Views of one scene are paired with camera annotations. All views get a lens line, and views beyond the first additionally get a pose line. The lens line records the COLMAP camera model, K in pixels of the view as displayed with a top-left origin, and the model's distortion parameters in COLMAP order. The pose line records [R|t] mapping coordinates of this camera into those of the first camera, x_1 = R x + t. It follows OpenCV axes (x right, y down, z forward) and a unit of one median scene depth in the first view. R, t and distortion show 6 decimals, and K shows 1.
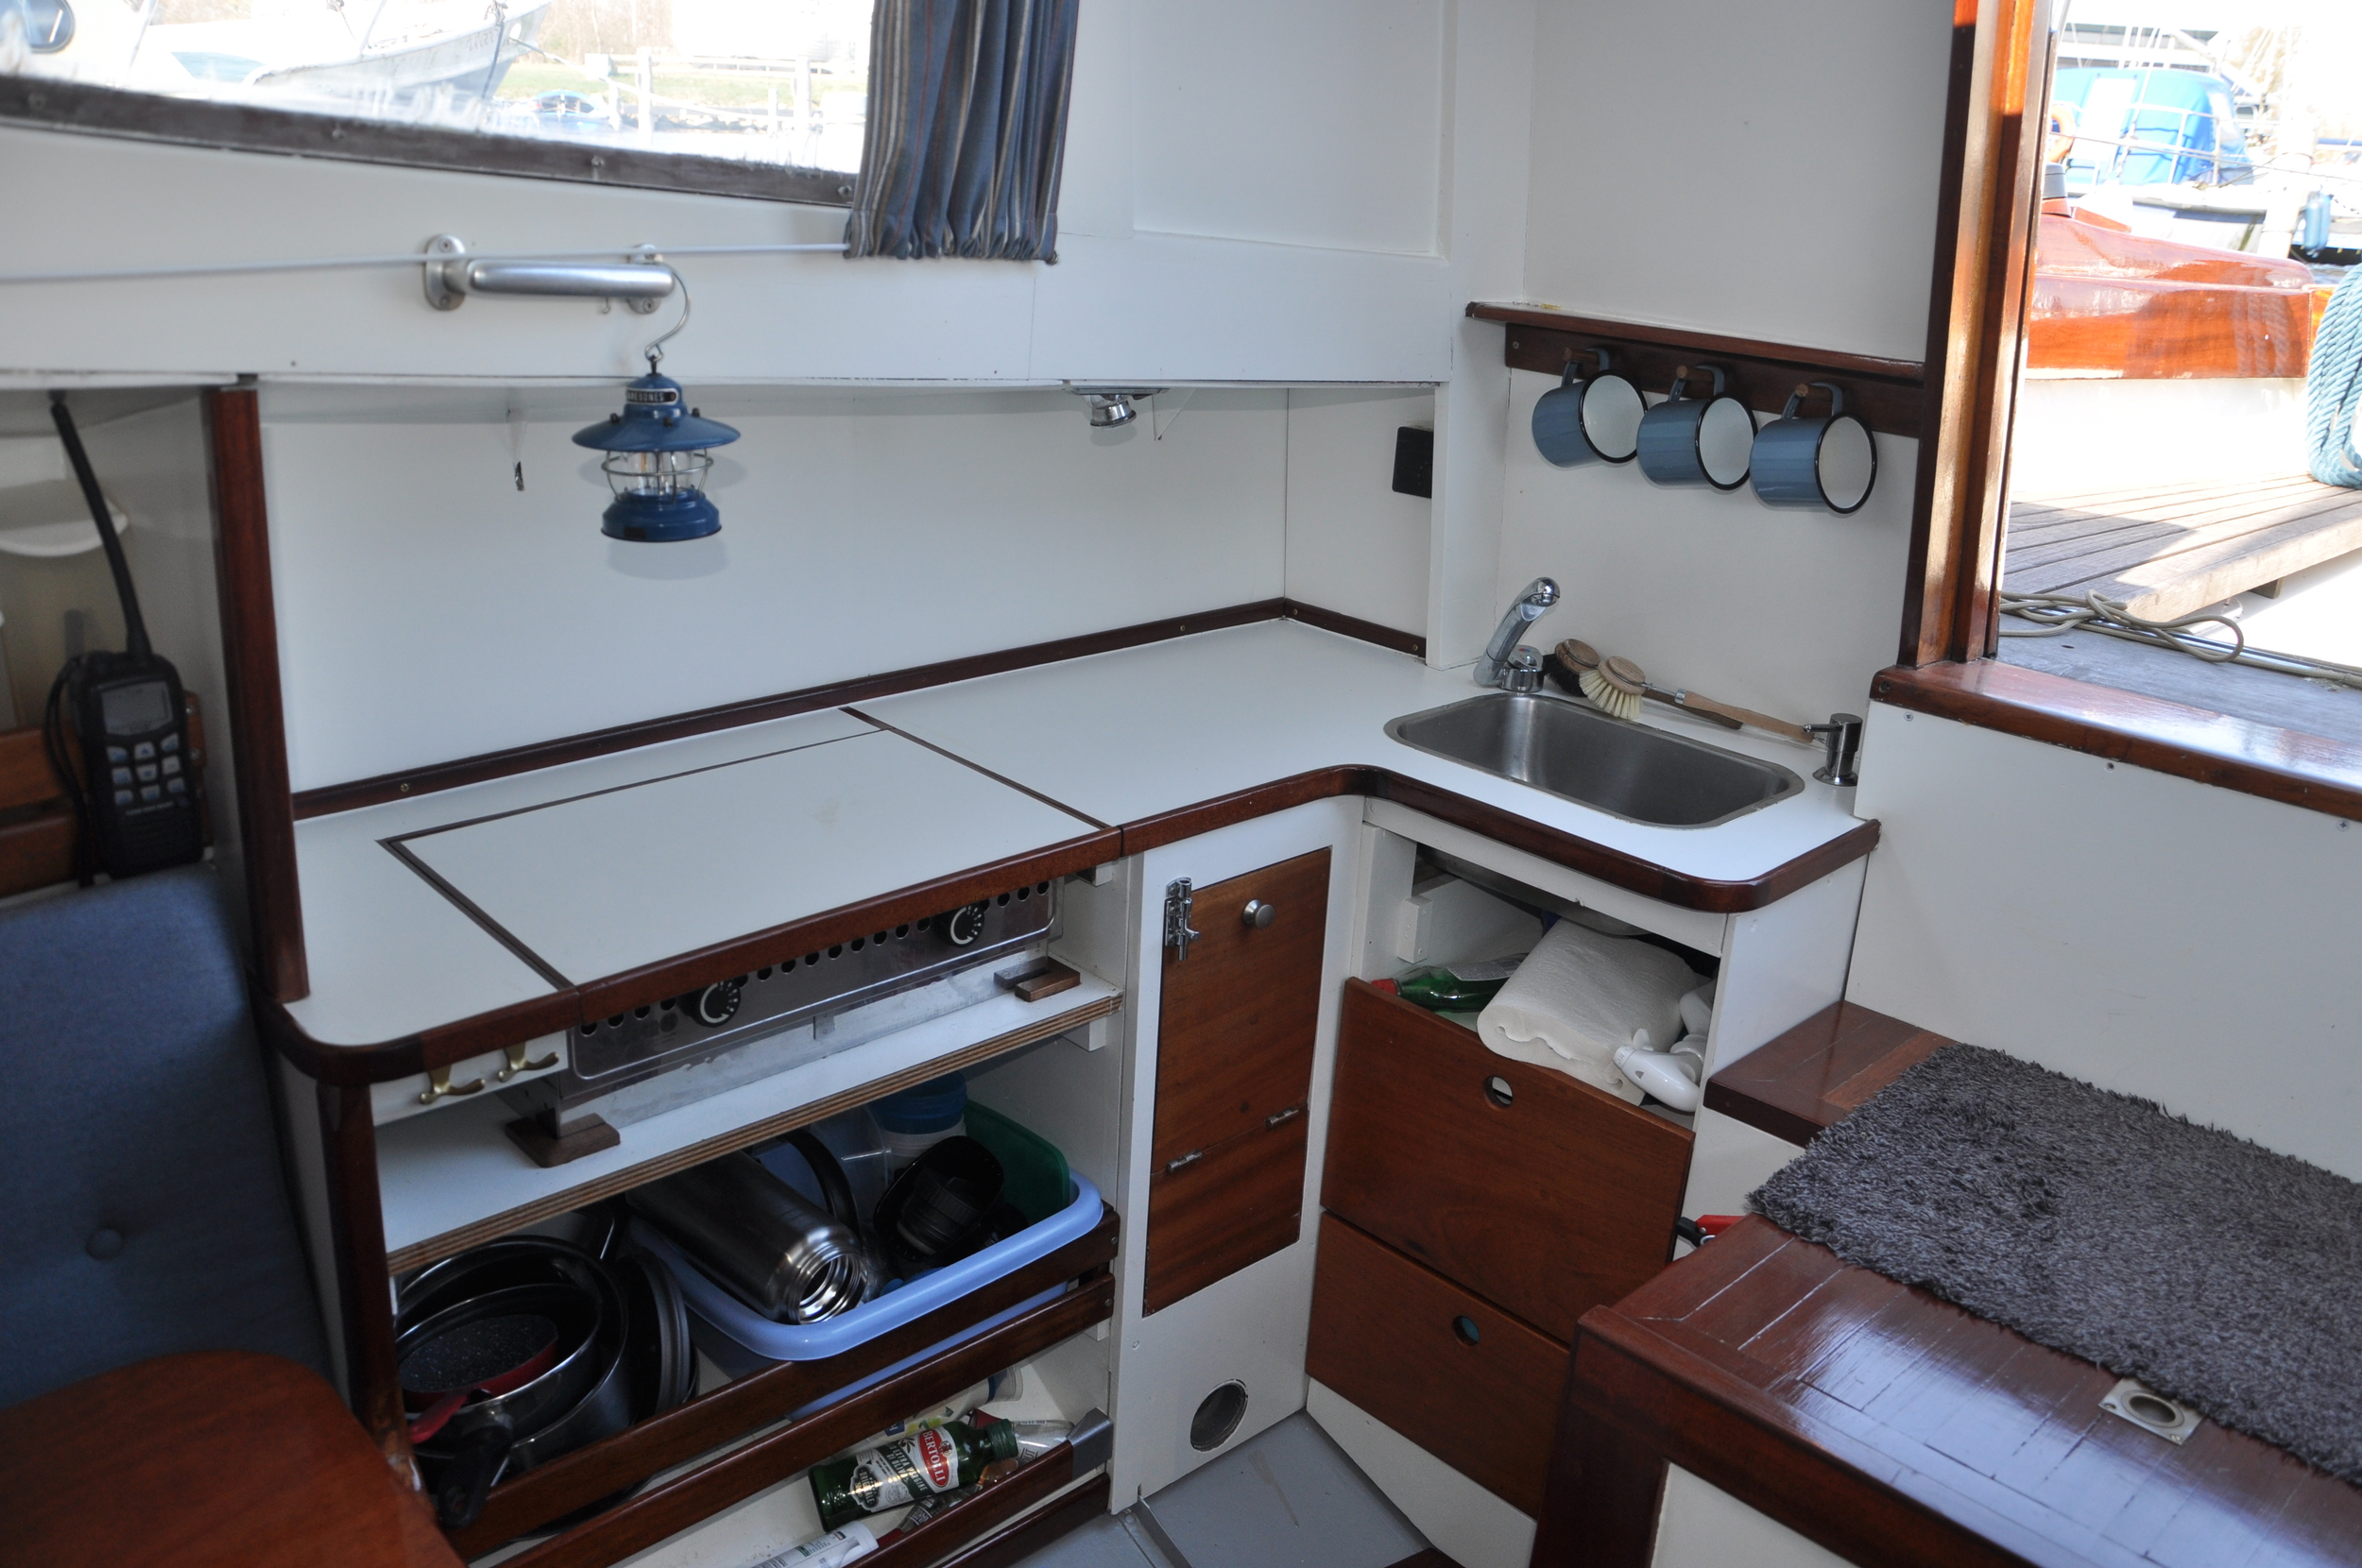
lens RADIAL K [[1952.4, 0, 1181.0], [0, 1952.4, 784.0], [0, 0, 1]] dist [-0.133115, 0.137077]
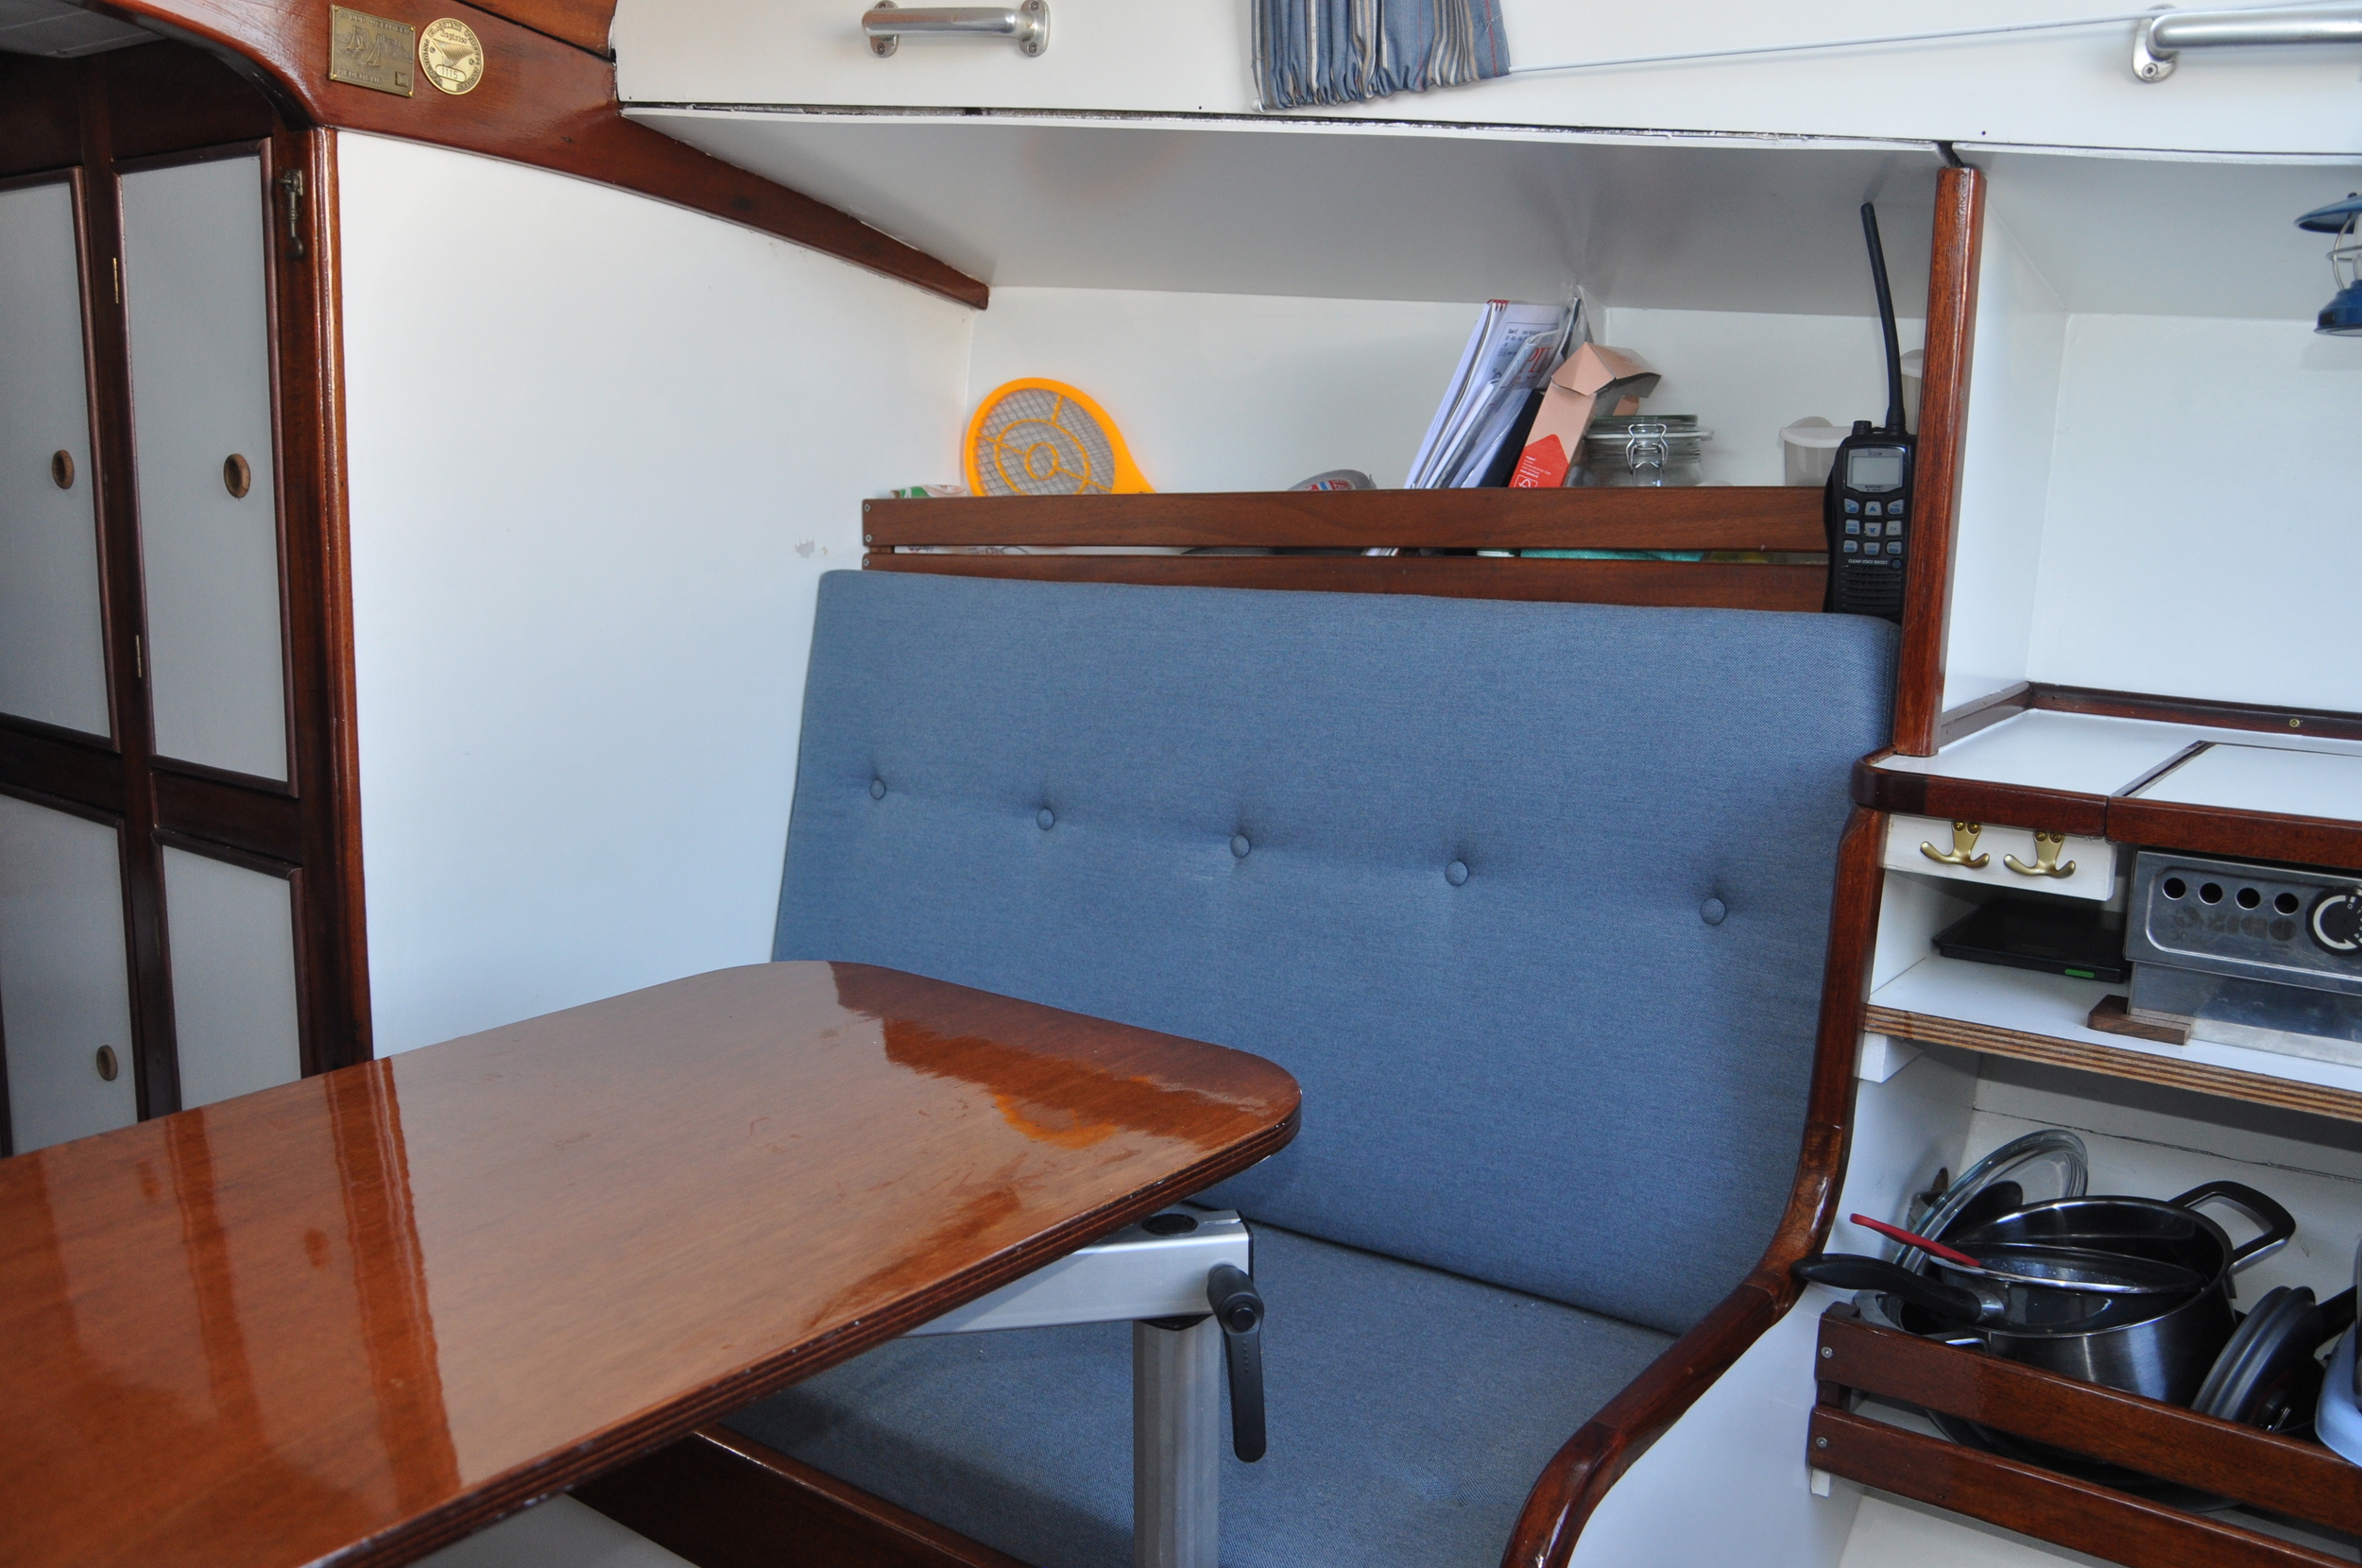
lens RADIAL K [[1952.4, 0, 1181.0], [0, 1952.4, 784.0], [0, 0, 1]] dist [-0.133115, 0.137077]
pose [[0.162228, 0.124750, -0.978836, 0.542535], [-0.343894, 0.936932, 0.062414, 0.209224], [0.924888, 0.326491, 0.194898, 0.436423]]
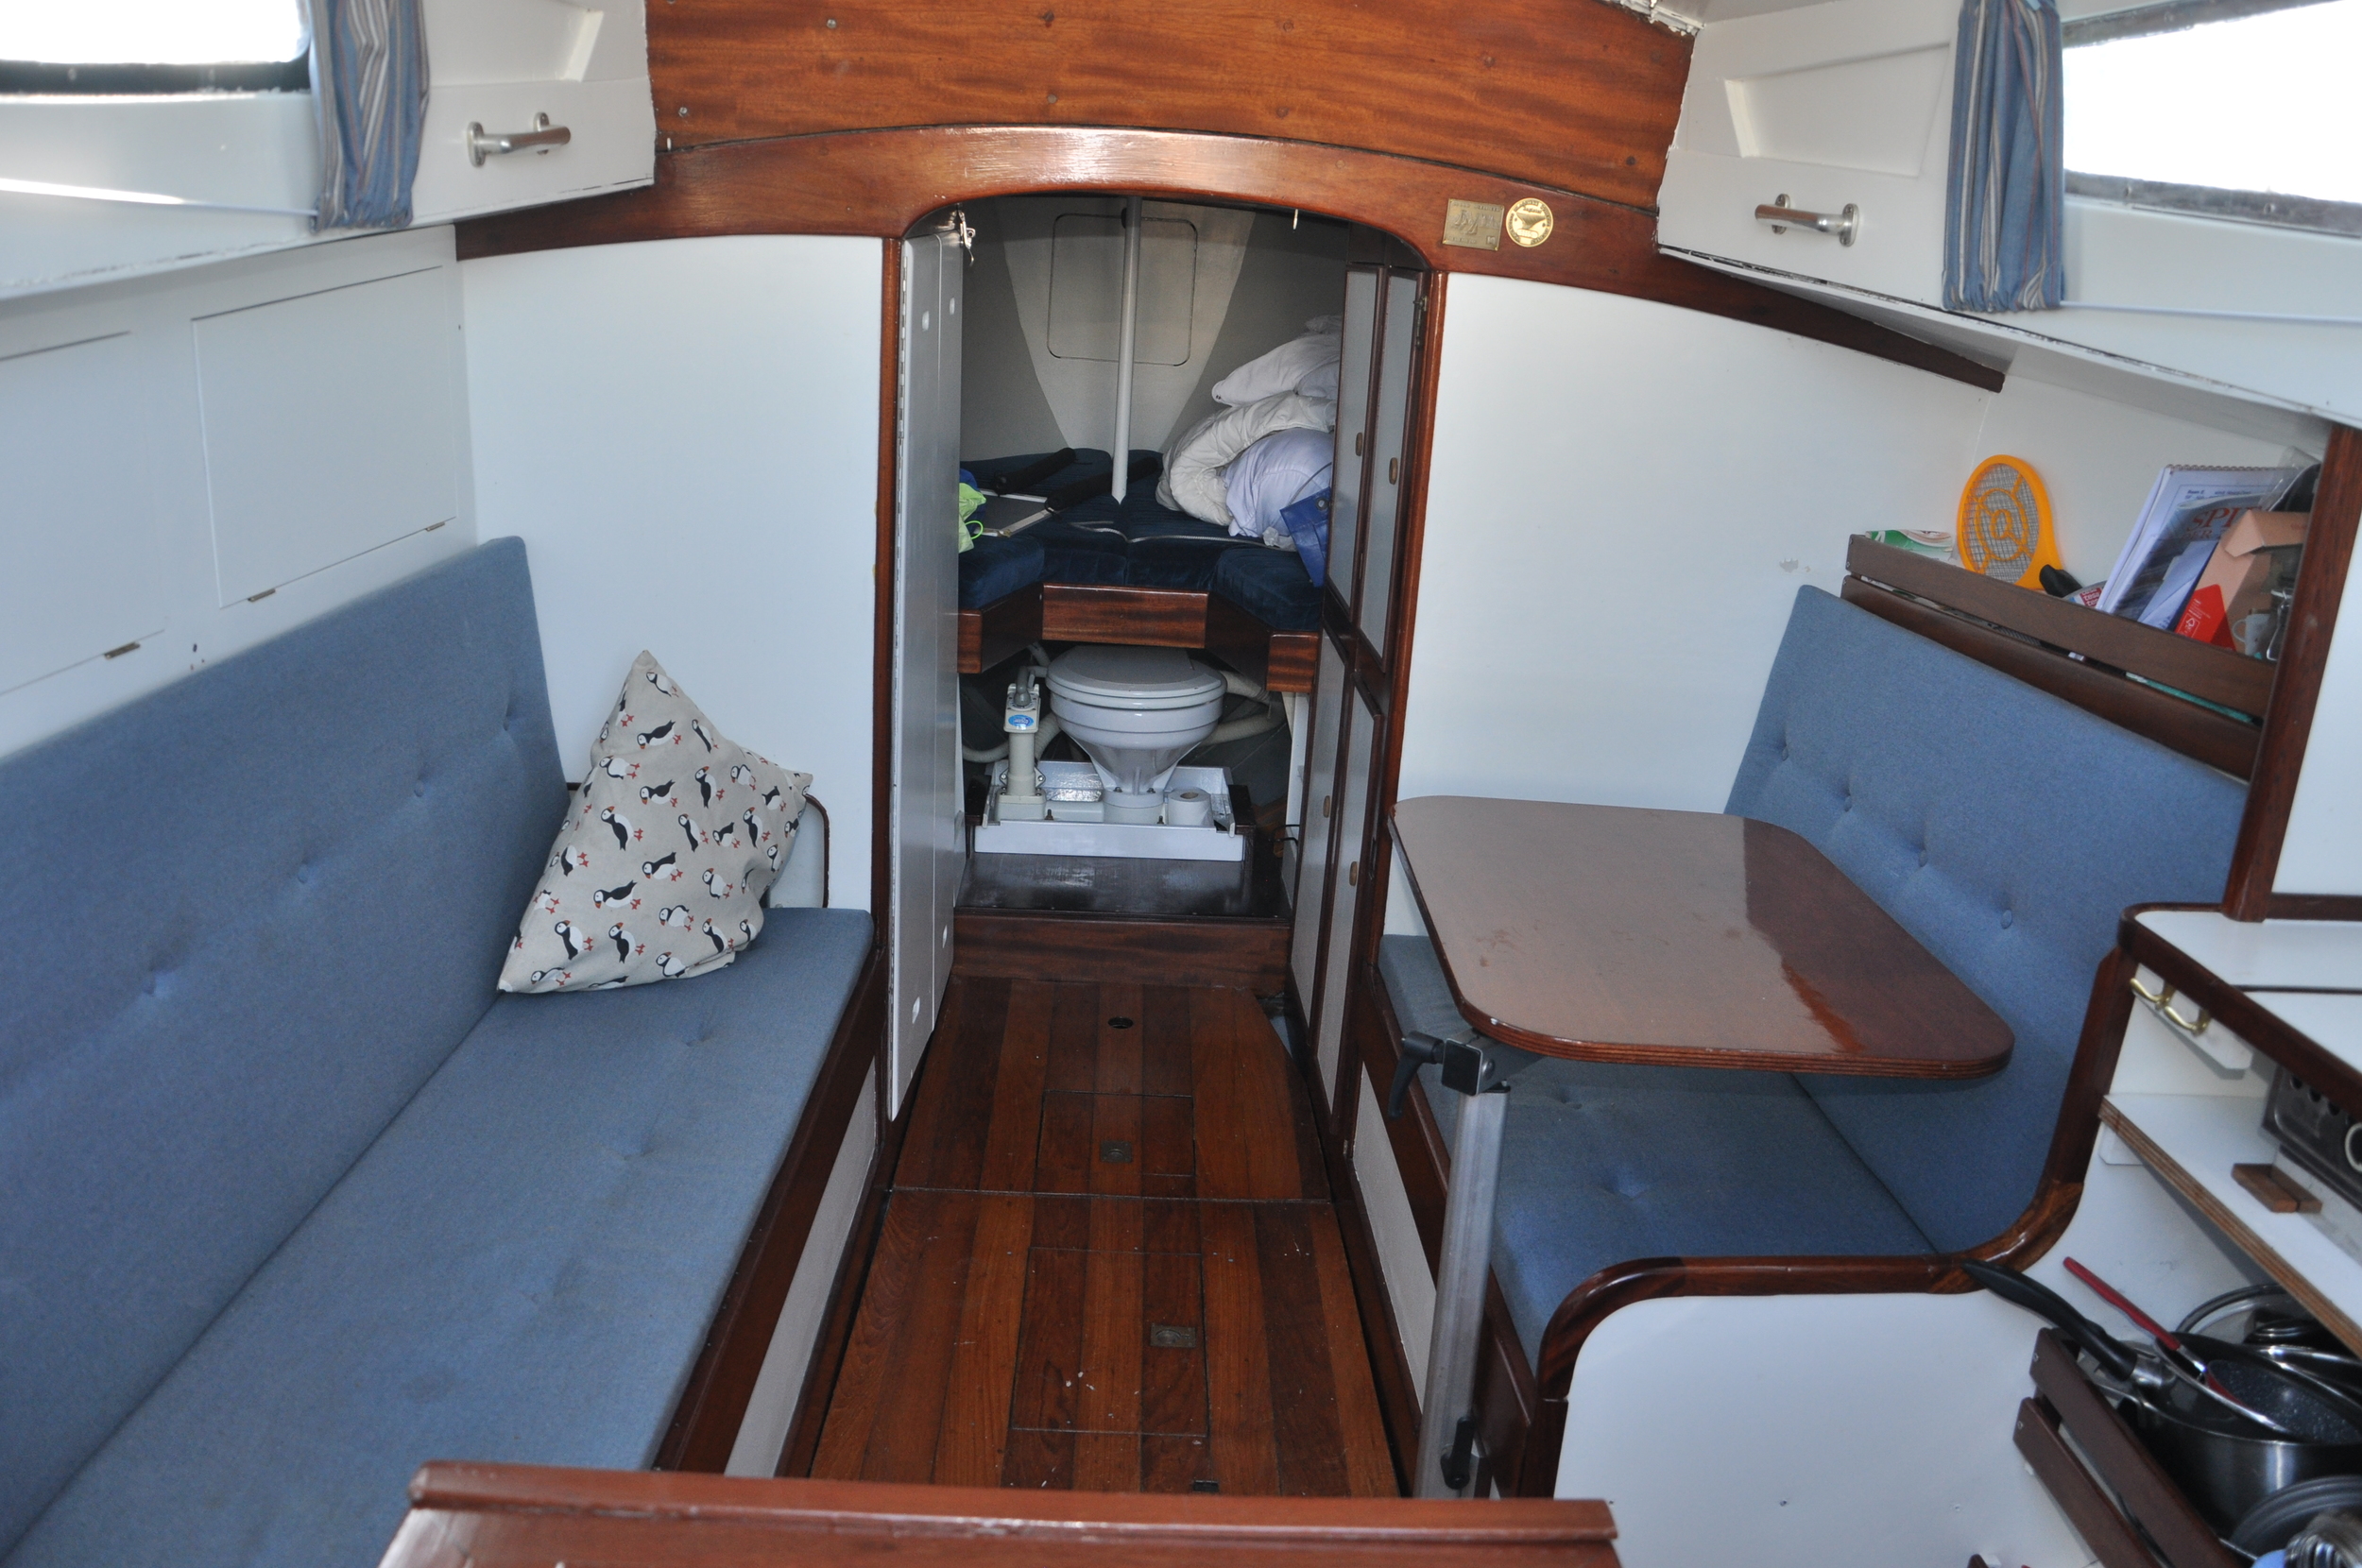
lens RADIAL K [[1952.4, 0, 1181.0], [0, 1952.4, 784.0], [0, 0, 1]] dist [-0.133115, 0.137077]
pose [[-0.677184, 0.123891, -0.725308, 0.923173], [-0.334843, 0.825859, 0.453693, -0.314748], [0.655211, 0.550098, -0.517775, 1.203201]]
